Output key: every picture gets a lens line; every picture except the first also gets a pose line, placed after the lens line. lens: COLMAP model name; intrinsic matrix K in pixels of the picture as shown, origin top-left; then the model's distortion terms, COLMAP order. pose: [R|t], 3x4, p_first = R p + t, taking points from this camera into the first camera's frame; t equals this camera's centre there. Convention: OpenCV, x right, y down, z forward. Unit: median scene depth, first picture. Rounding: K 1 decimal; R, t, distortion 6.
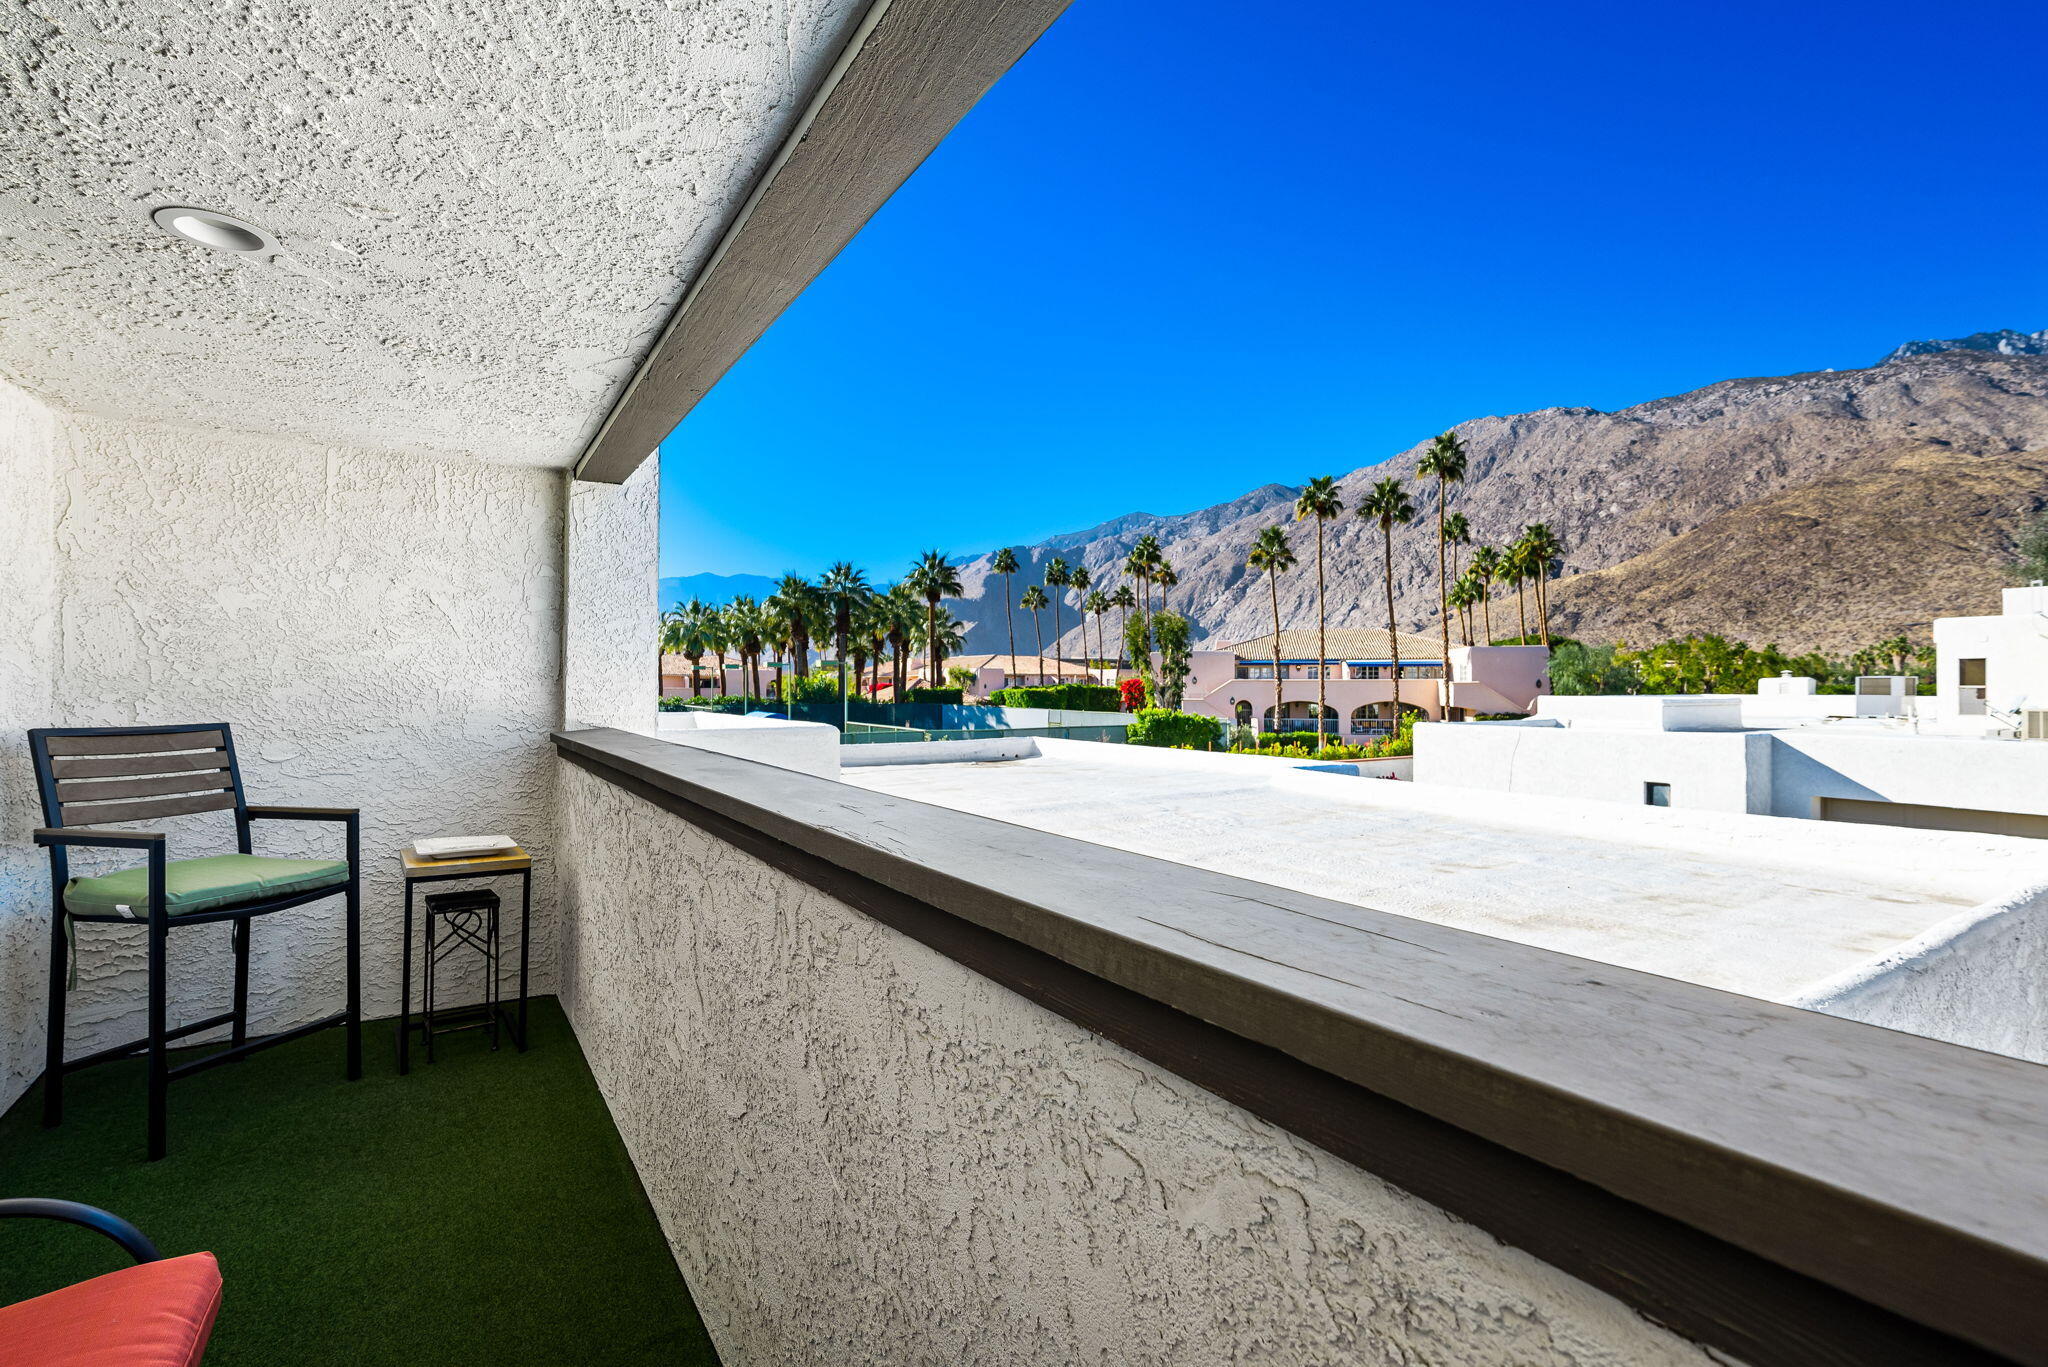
lens RADIAL K [[892.7, 0, 1020.6], [0, 892.7, 682.7], [0, 0, 1]] dist [-0.003577, 0.000544]
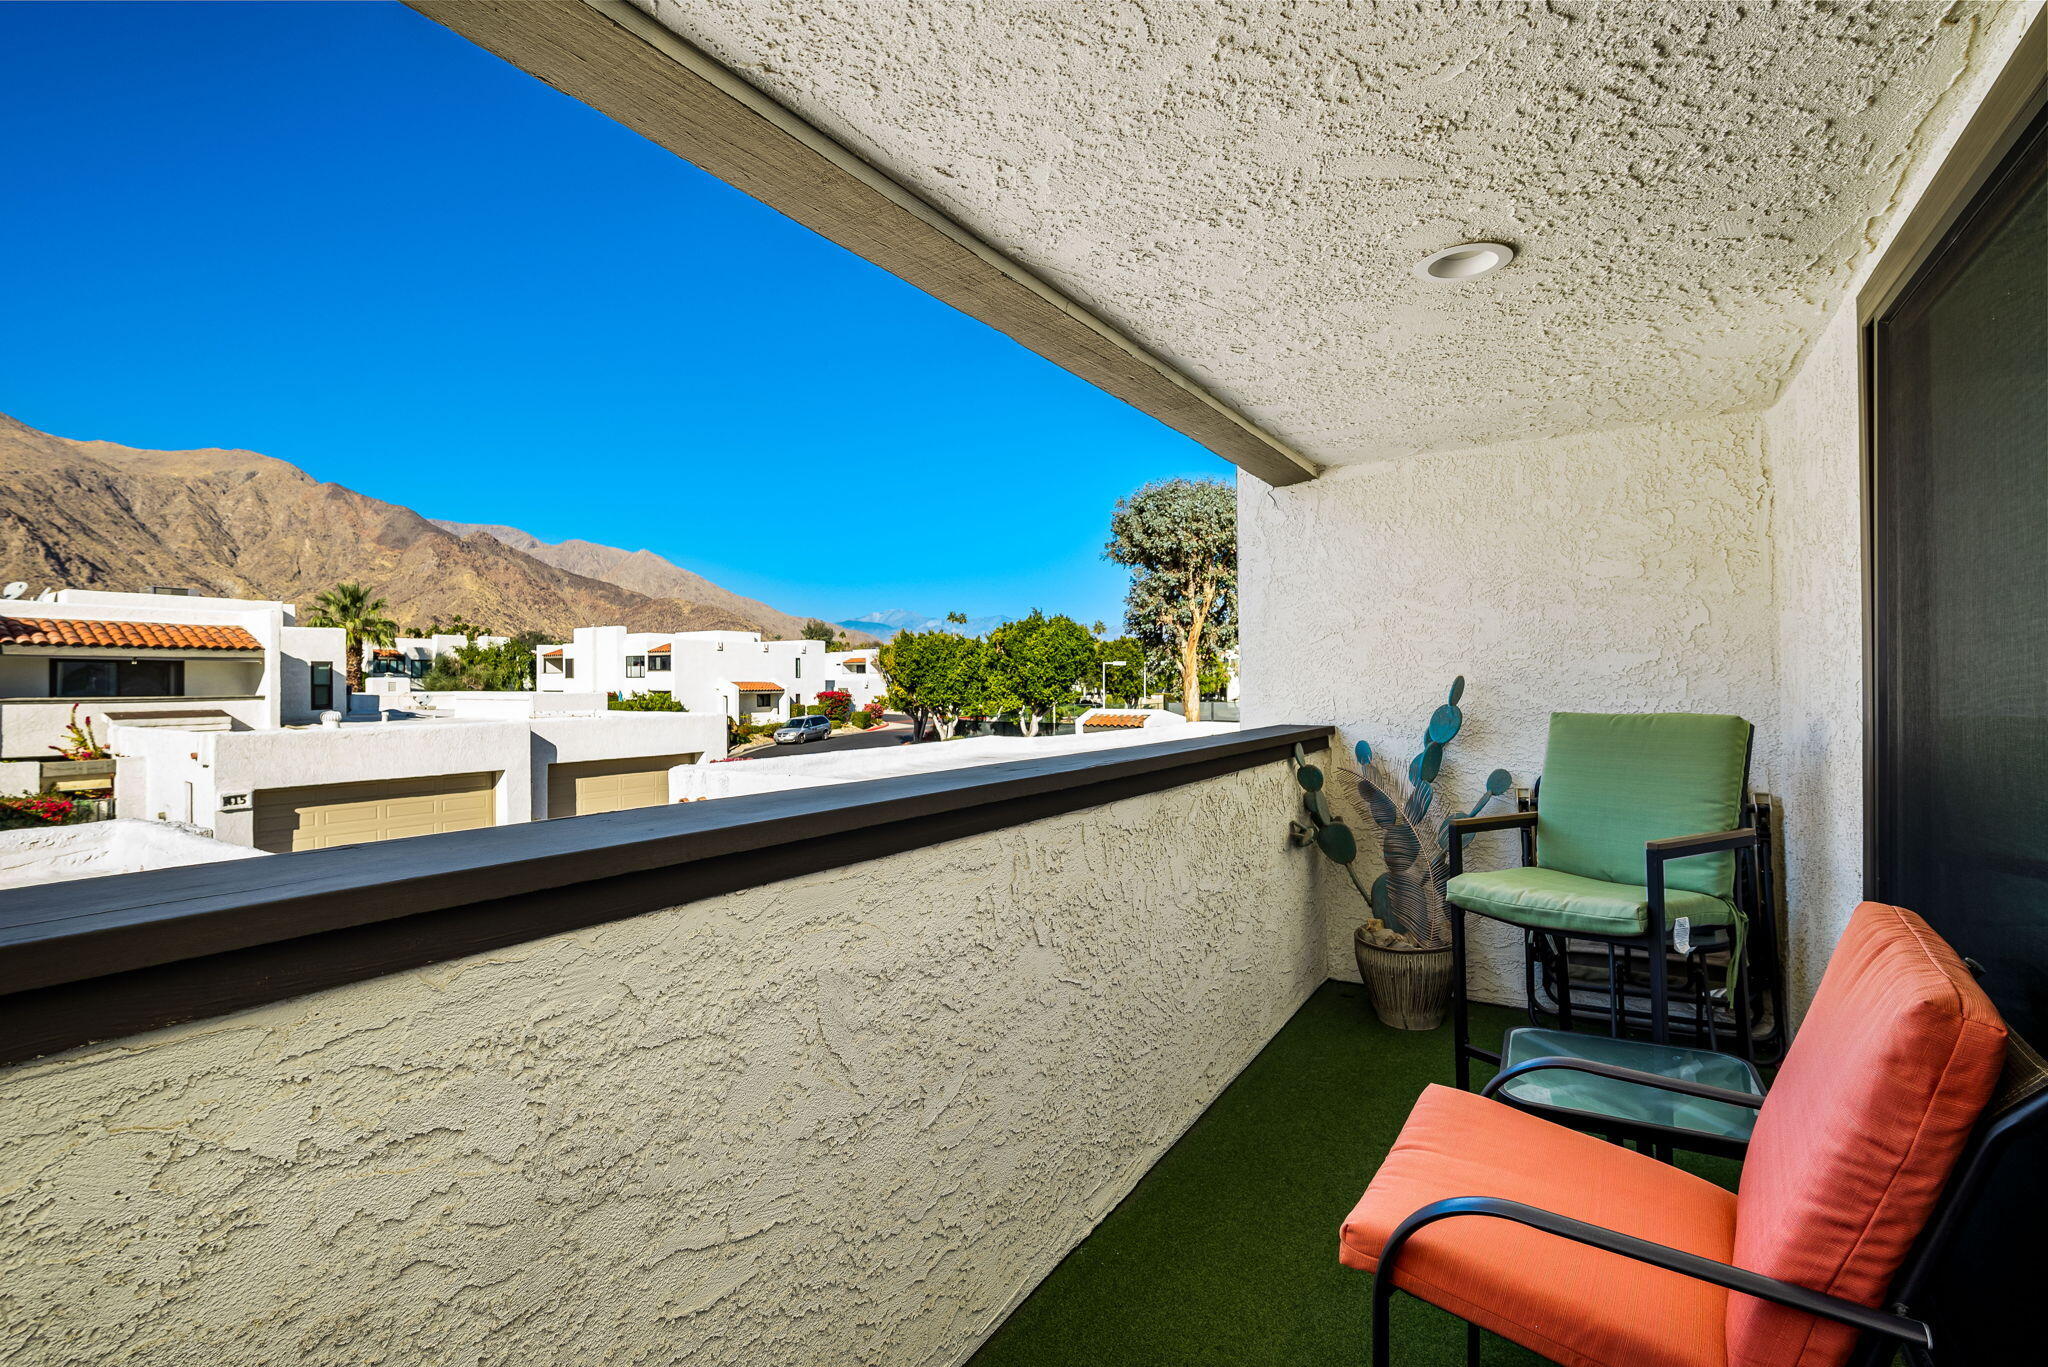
lens RADIAL K [[892.7, 0, 1024.6], [0, 892.7, 680.2], [0, 0, 1]] dist [-0.003577, 0.000544]
pose [[-0.394072, 0.001368, 0.919079, -1.507061], [-0.002114, 0.999995, -0.002394, -0.003639], [-0.919077, -0.002886, -0.394067, 1.528210]]
